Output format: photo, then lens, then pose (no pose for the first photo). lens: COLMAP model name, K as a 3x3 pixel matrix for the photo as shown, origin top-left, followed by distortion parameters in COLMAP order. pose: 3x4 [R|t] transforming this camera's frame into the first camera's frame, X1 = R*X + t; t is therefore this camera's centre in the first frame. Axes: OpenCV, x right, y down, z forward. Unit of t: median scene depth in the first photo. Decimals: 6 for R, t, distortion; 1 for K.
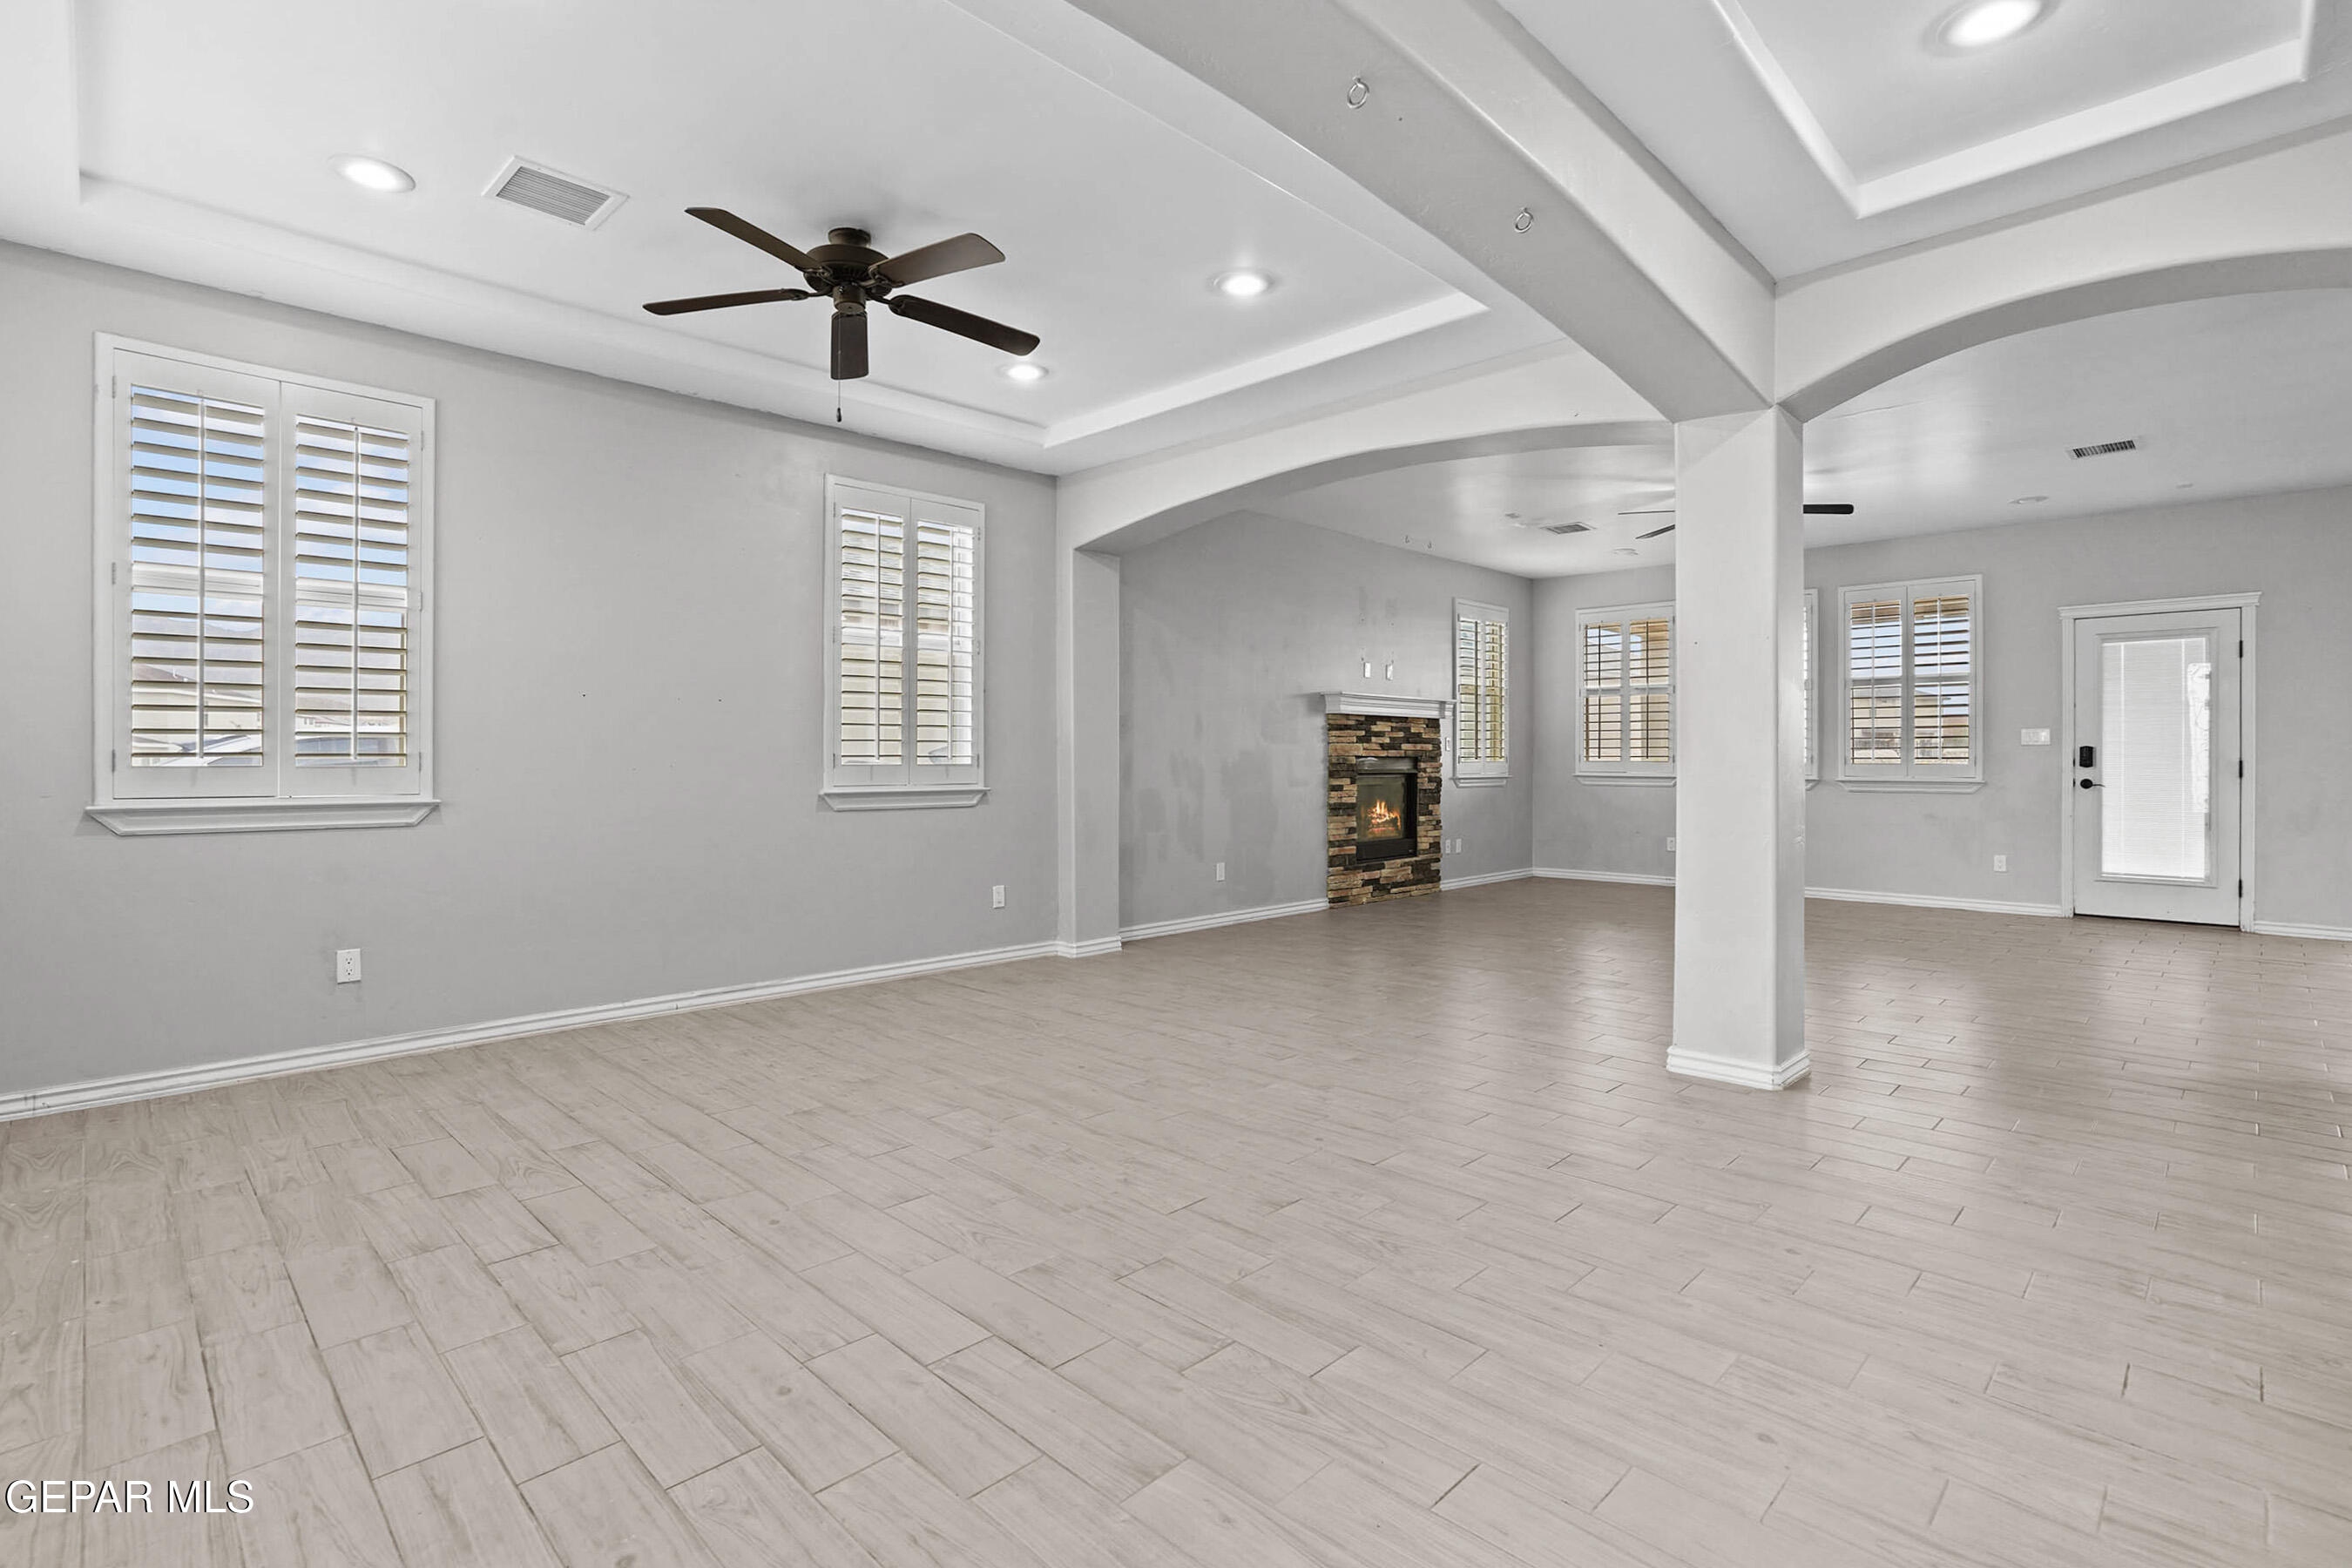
lens RADIAL K [[1100.4, 0, 1154.0], [0, 1100.4, 760.8], [0, 0, 1]] dist [-0.037757, 0.023416]
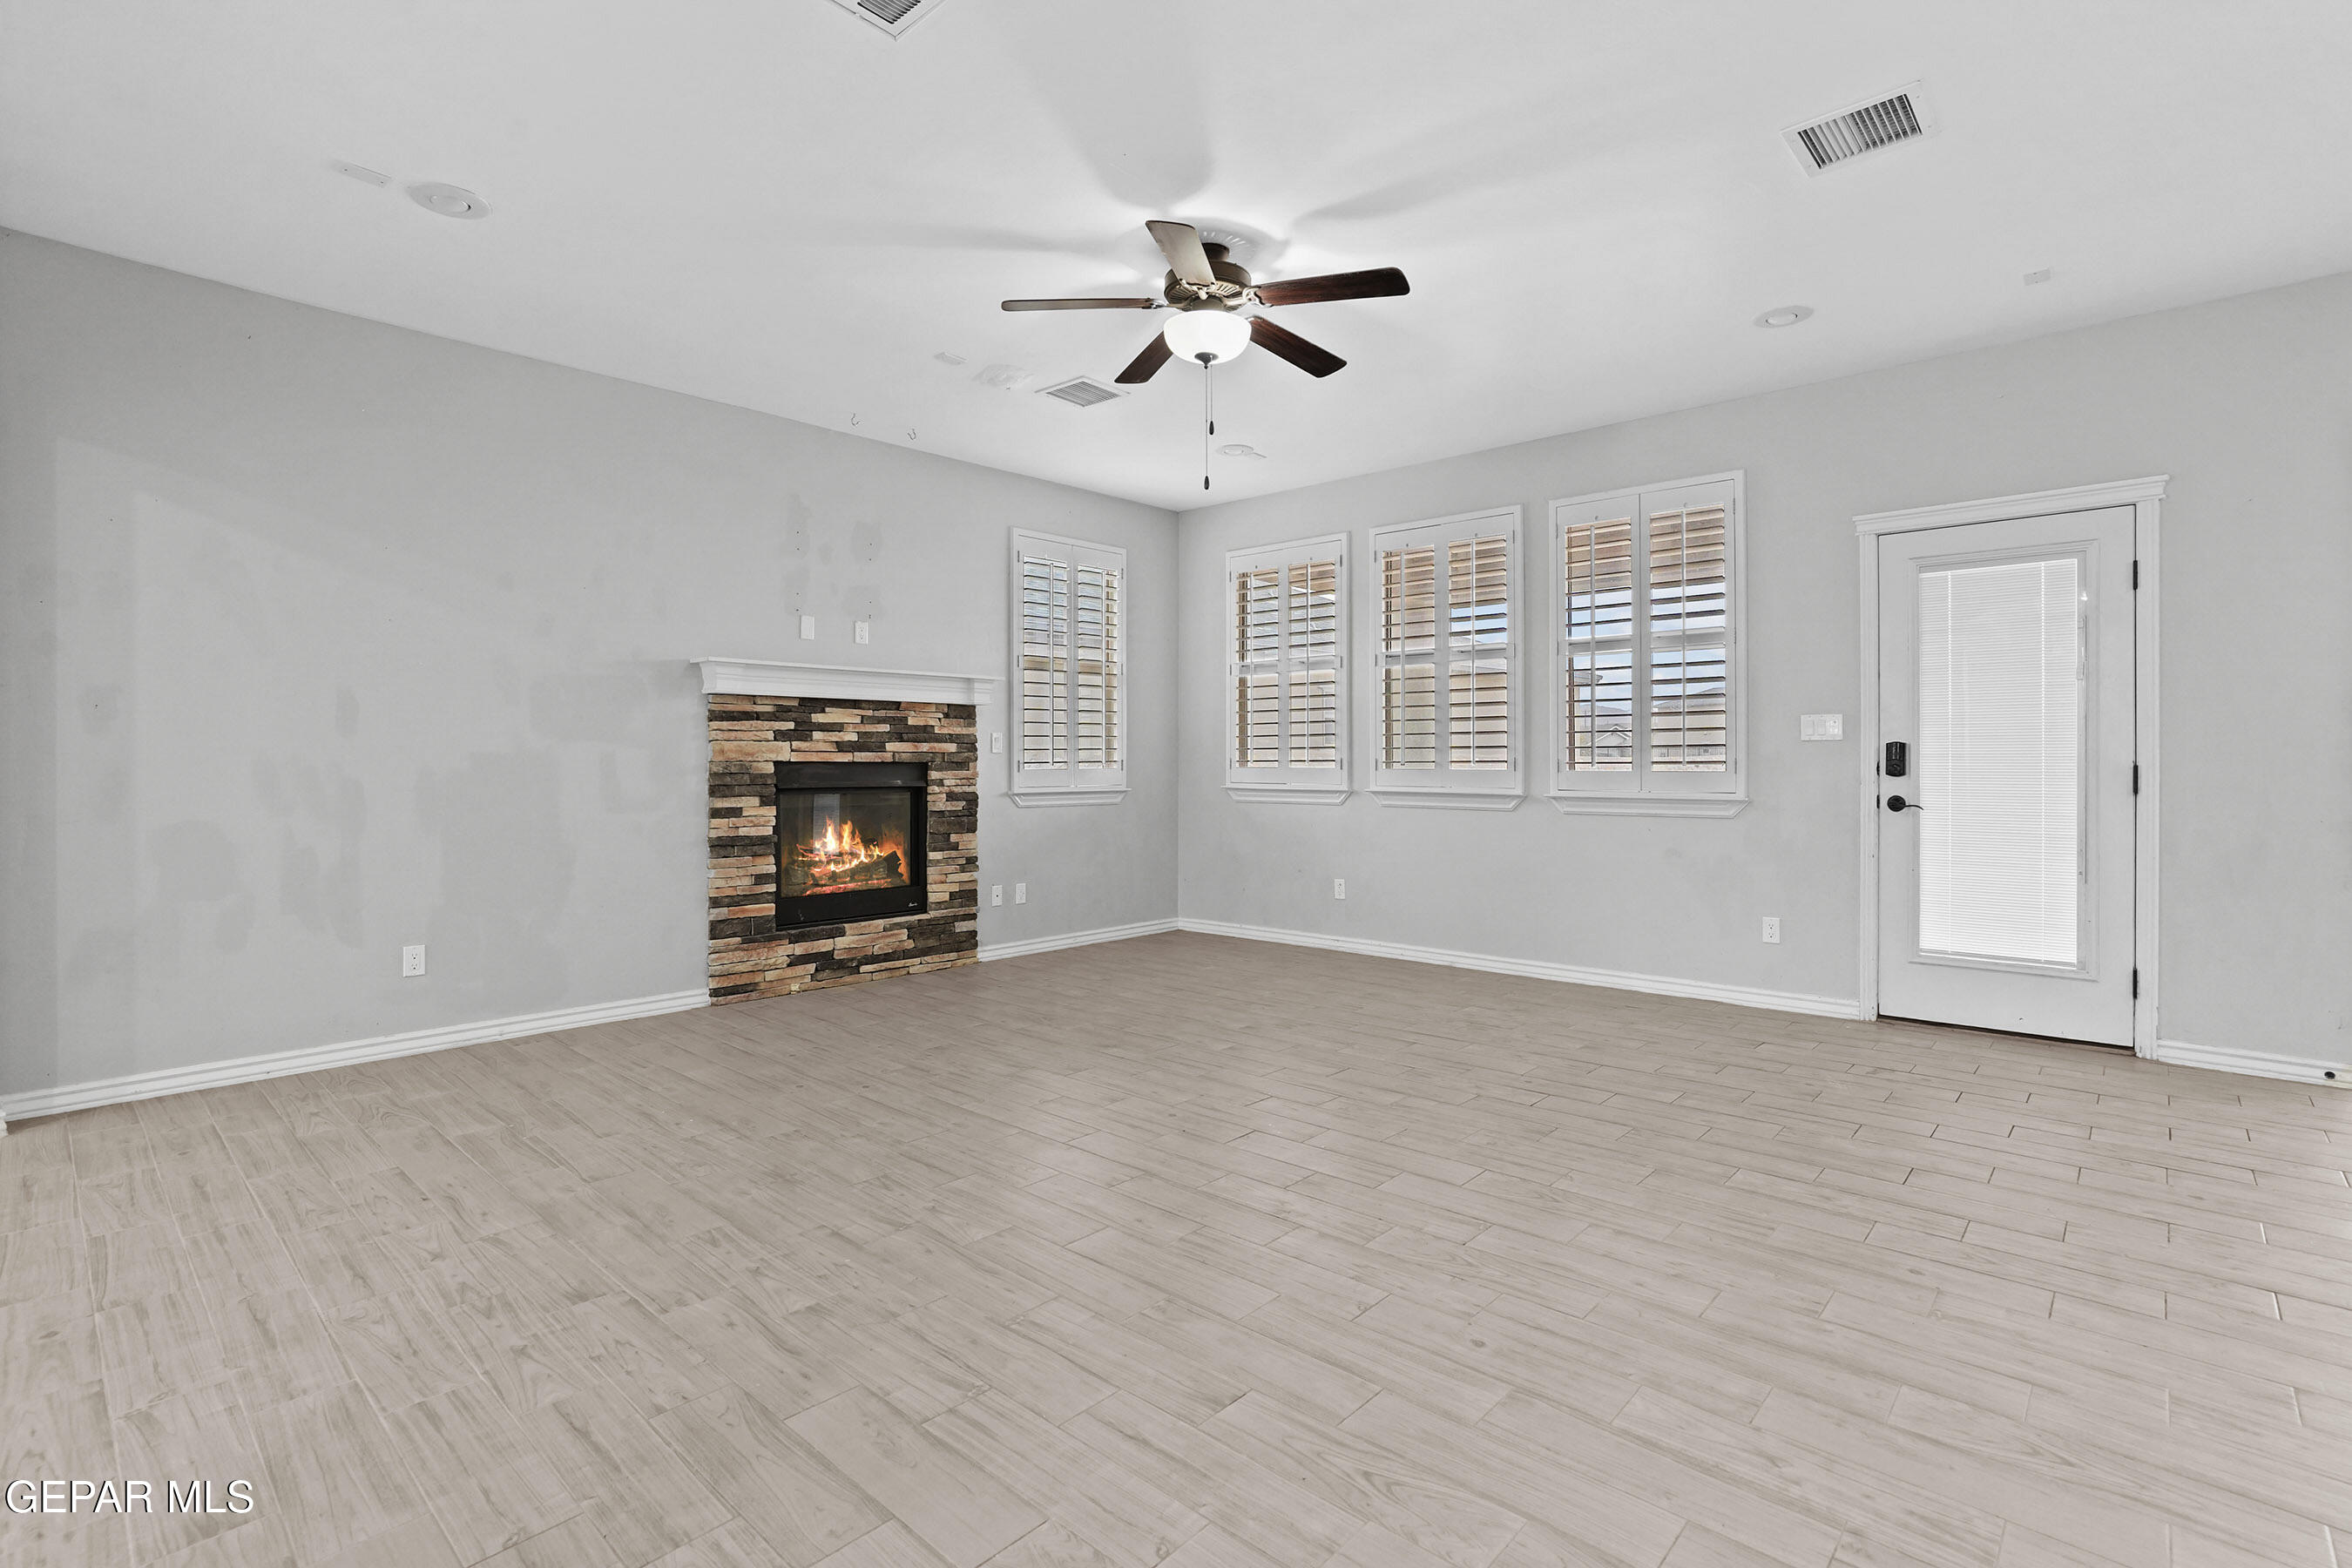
lens RADIAL K [[1100.4, 0, 1154.0], [0, 1100.4, 760.8], [0, 0, 1]] dist [-0.037757, 0.023416]
pose [[0.999640, -0.003022, 0.026653, 0.376121], [0.003108, 0.999990, -0.003155, -0.002013], [-0.026643, 0.003237, 0.999640, 0.351843]]
